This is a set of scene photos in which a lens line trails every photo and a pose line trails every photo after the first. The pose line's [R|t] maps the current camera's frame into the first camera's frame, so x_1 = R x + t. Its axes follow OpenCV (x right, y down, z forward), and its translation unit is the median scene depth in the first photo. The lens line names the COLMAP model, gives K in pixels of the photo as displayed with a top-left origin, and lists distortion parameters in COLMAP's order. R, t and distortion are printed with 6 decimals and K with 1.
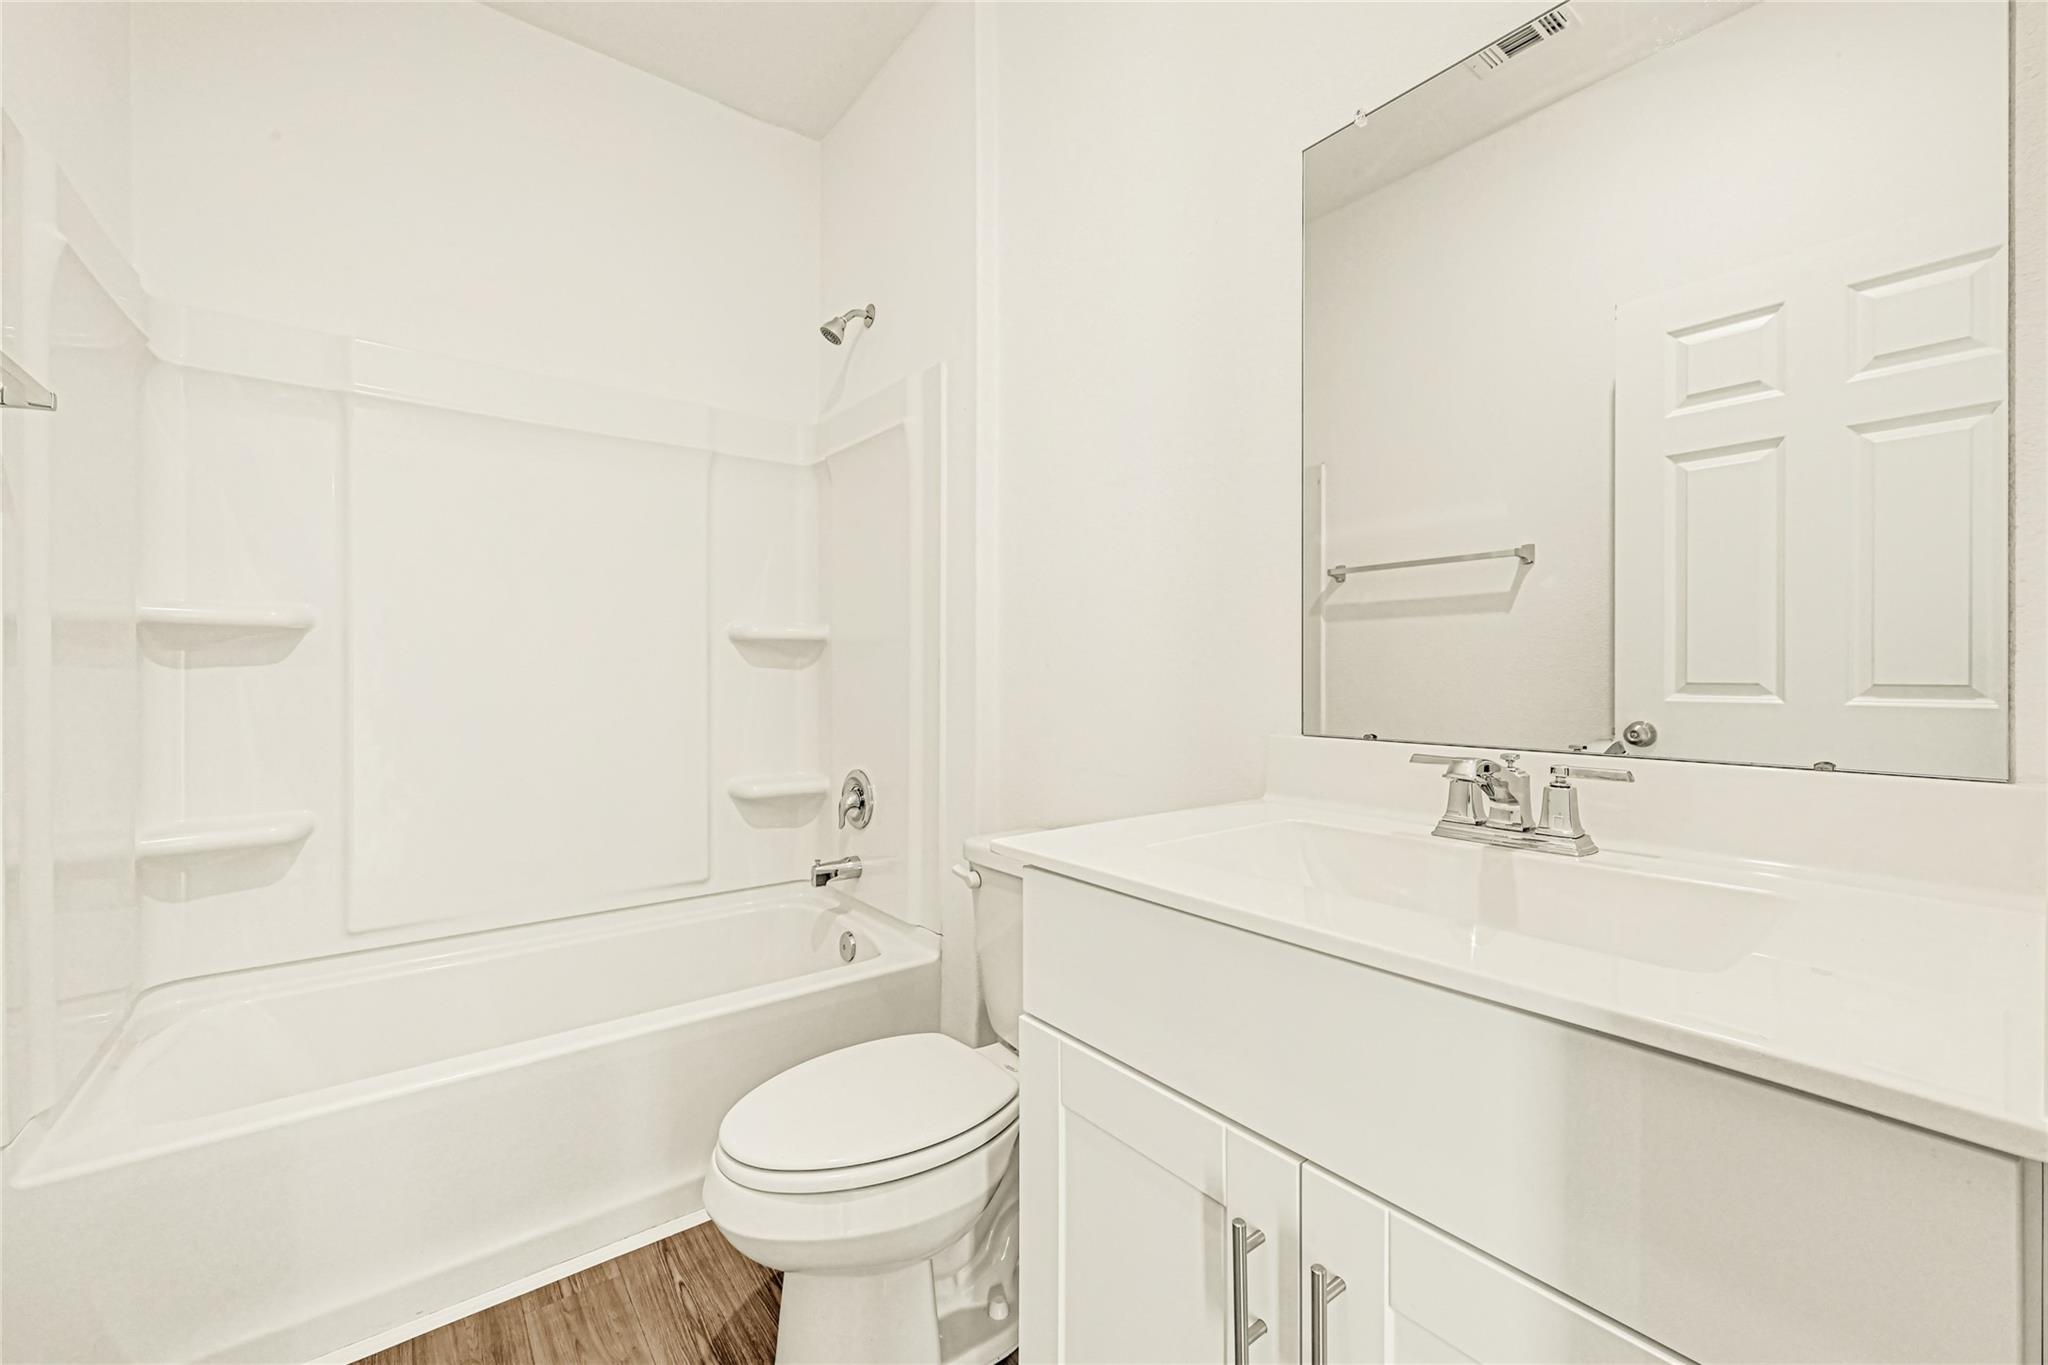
lens RADIAL K [[825.4, 0, 1018.5], [0, 825.4, 677.1], [0, 0, 1]] dist [0.001901, 0.000483]
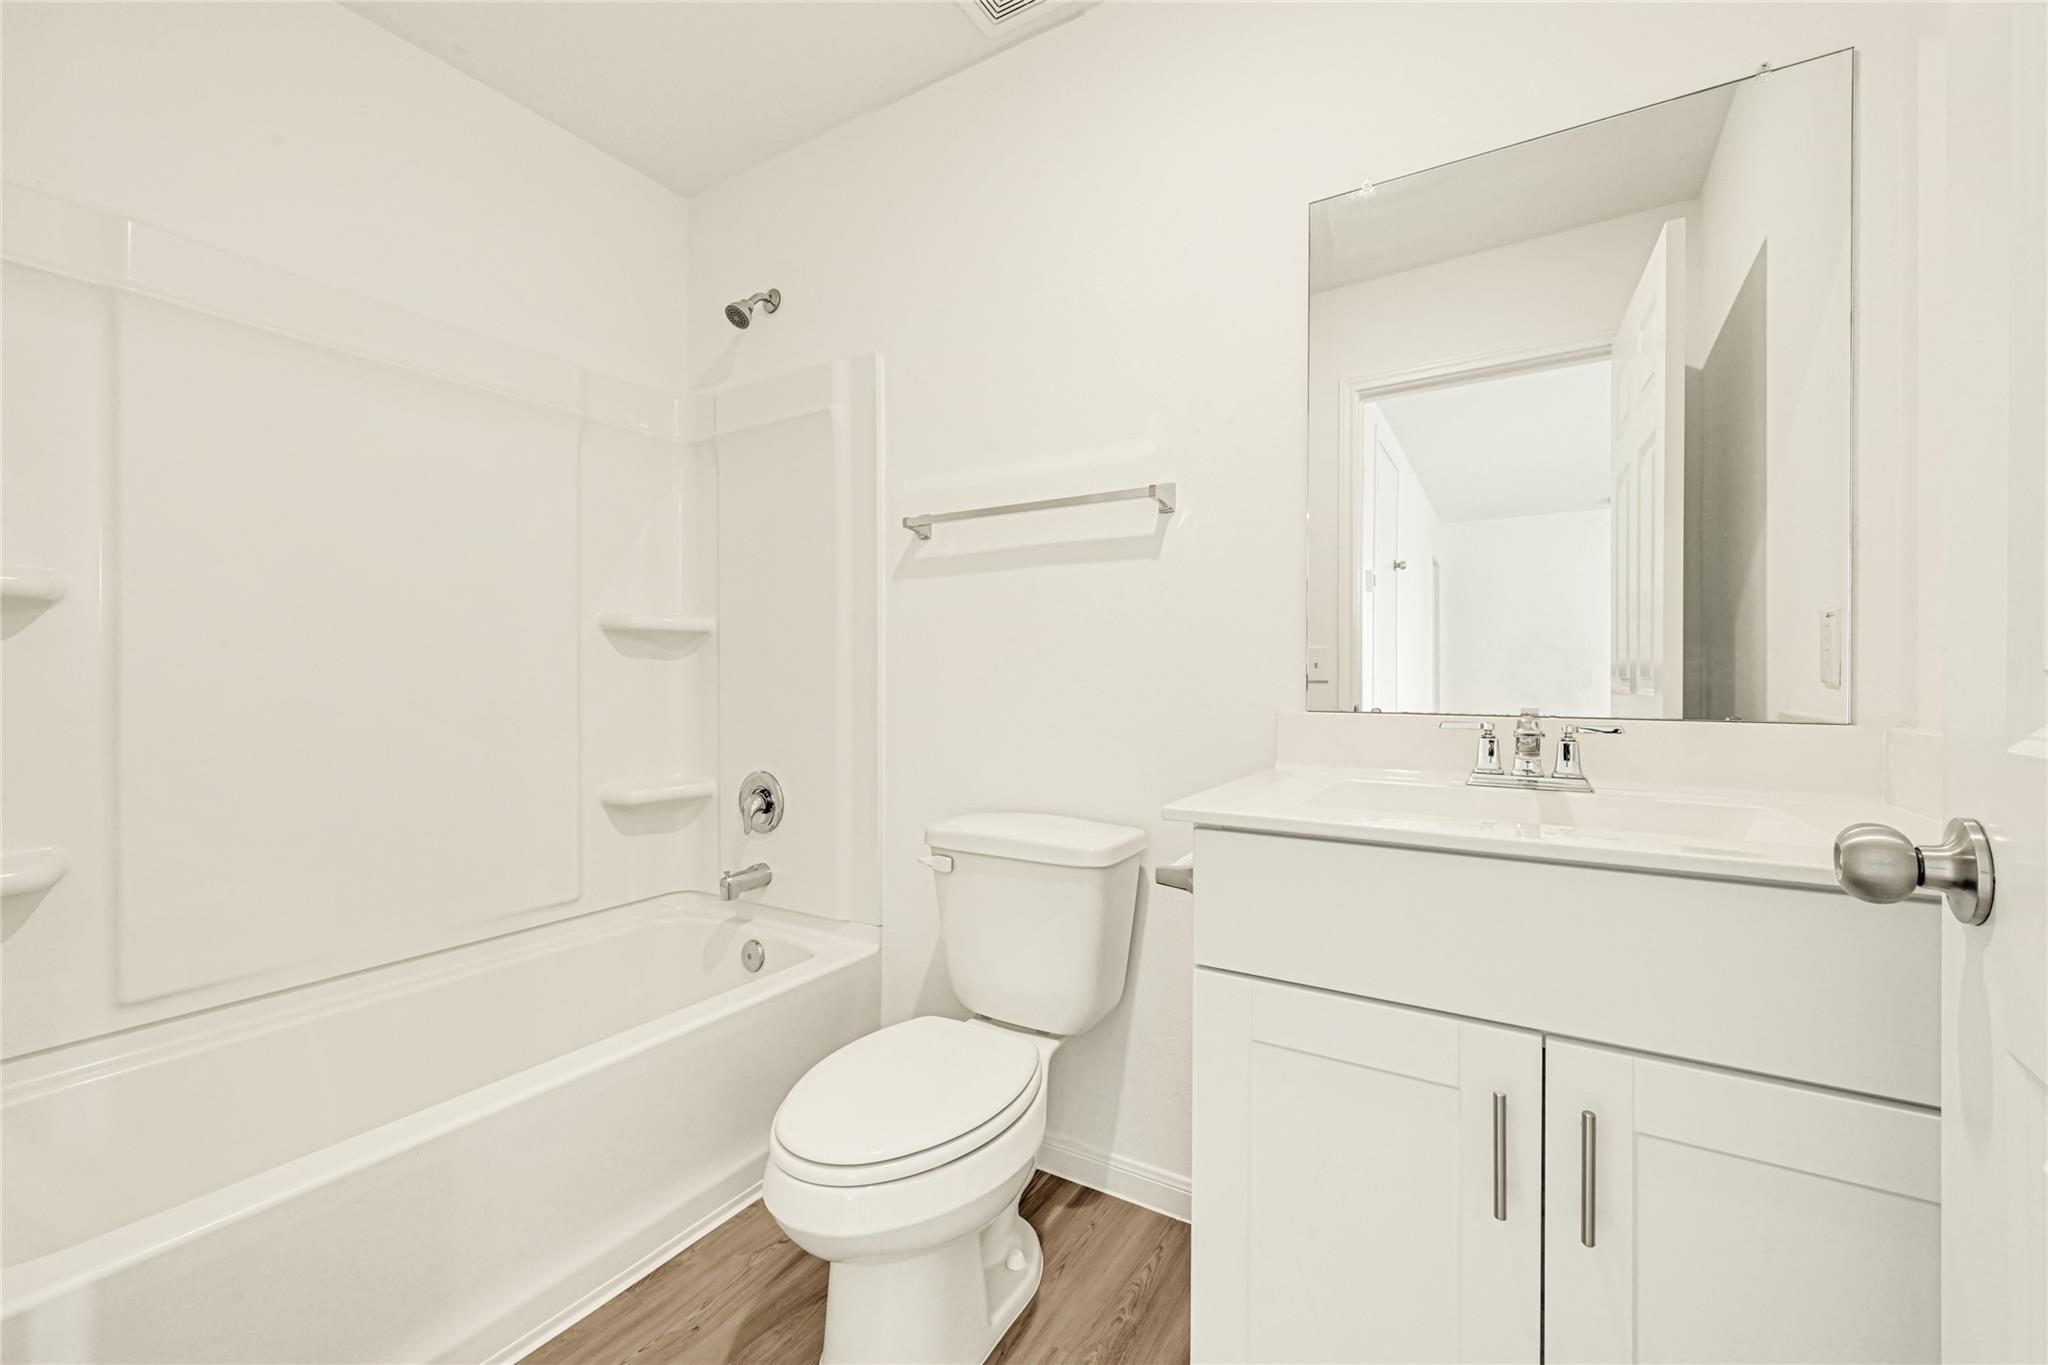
lens RADIAL K [[825.4, 0, 1027.2], [0, 825.4, 683.5], [0, 0, 1]] dist [0.001901, 0.000483]
pose [[0.941933, -0.002396, 0.335791, -0.228016], [0.000695, 0.999986, 0.005184, 0.009282], [-0.335799, -0.004650, 0.941922, 0.003081]]
